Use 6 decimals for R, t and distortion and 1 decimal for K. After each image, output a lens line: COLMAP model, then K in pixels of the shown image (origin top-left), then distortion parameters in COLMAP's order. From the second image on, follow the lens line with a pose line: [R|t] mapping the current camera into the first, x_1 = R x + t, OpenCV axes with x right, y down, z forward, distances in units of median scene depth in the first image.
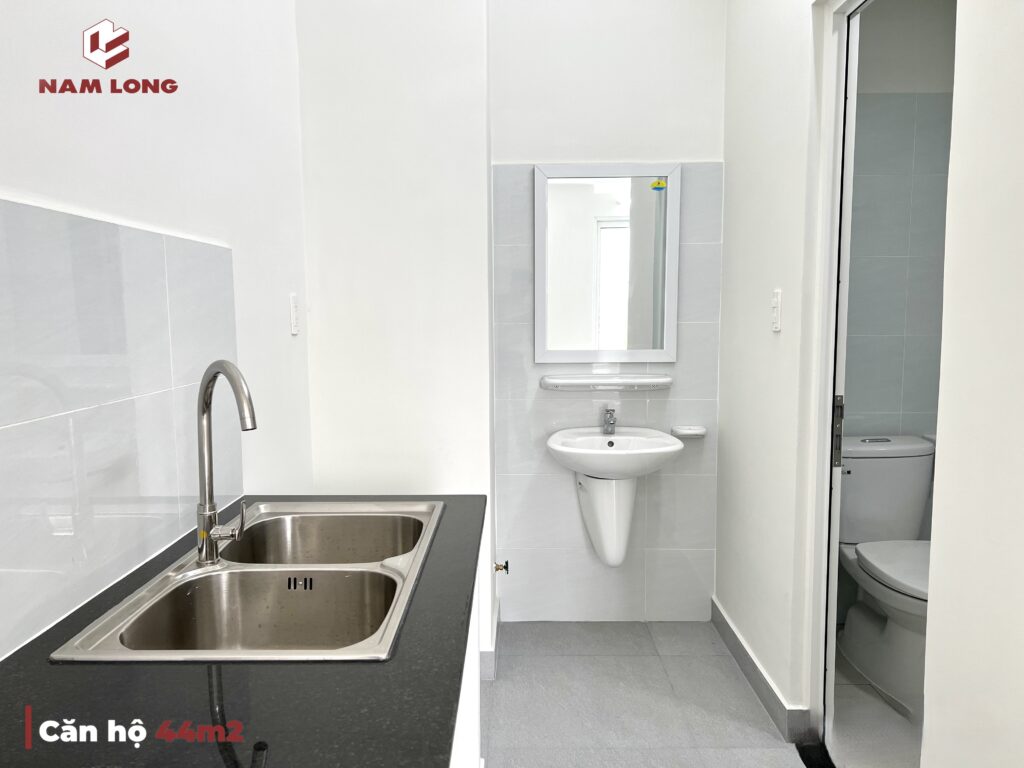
lens RADIAL K [[783.4, 0, 512.0], [0, 783.4, 384.0], [0, 0, 1]] dist [0.083818, -0.003027]
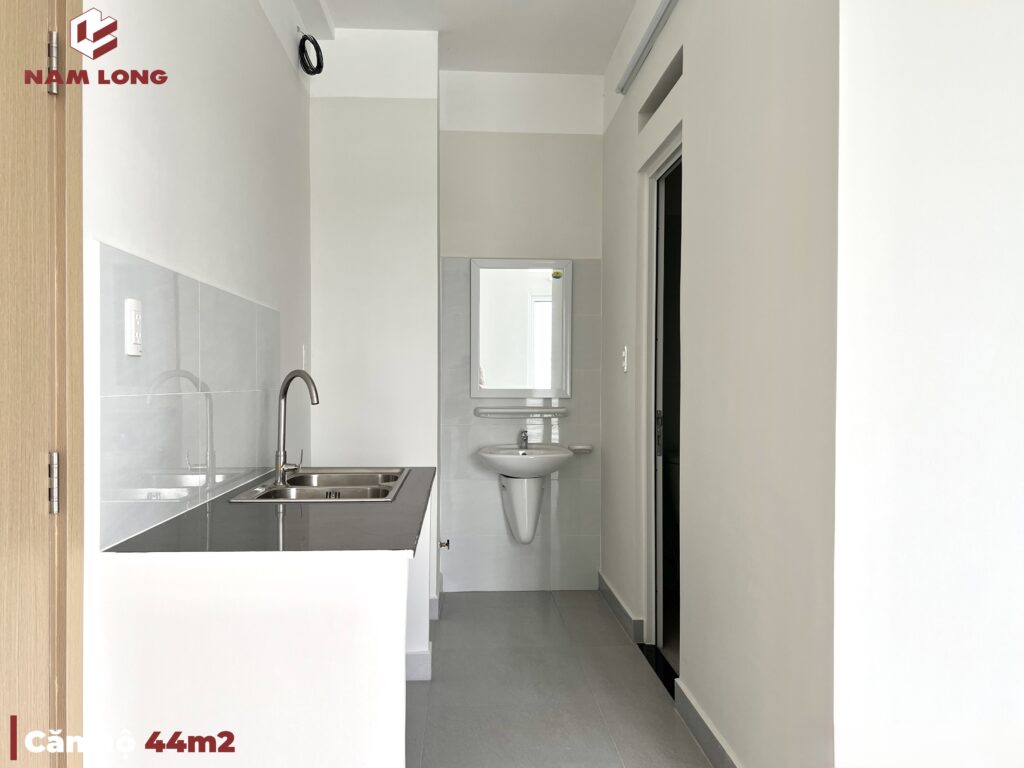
lens RADIAL K [[783.4, 0, 512.0], [0, 783.4, 384.0], [0, 0, 1]] dist [0.083818, -0.003027]
pose [[0.997608, 0.010487, 0.068325, 0.007529], [-0.004487, 0.996164, -0.087388, 0.072507], [-0.068979, 0.086872, 0.993829, -0.395858]]
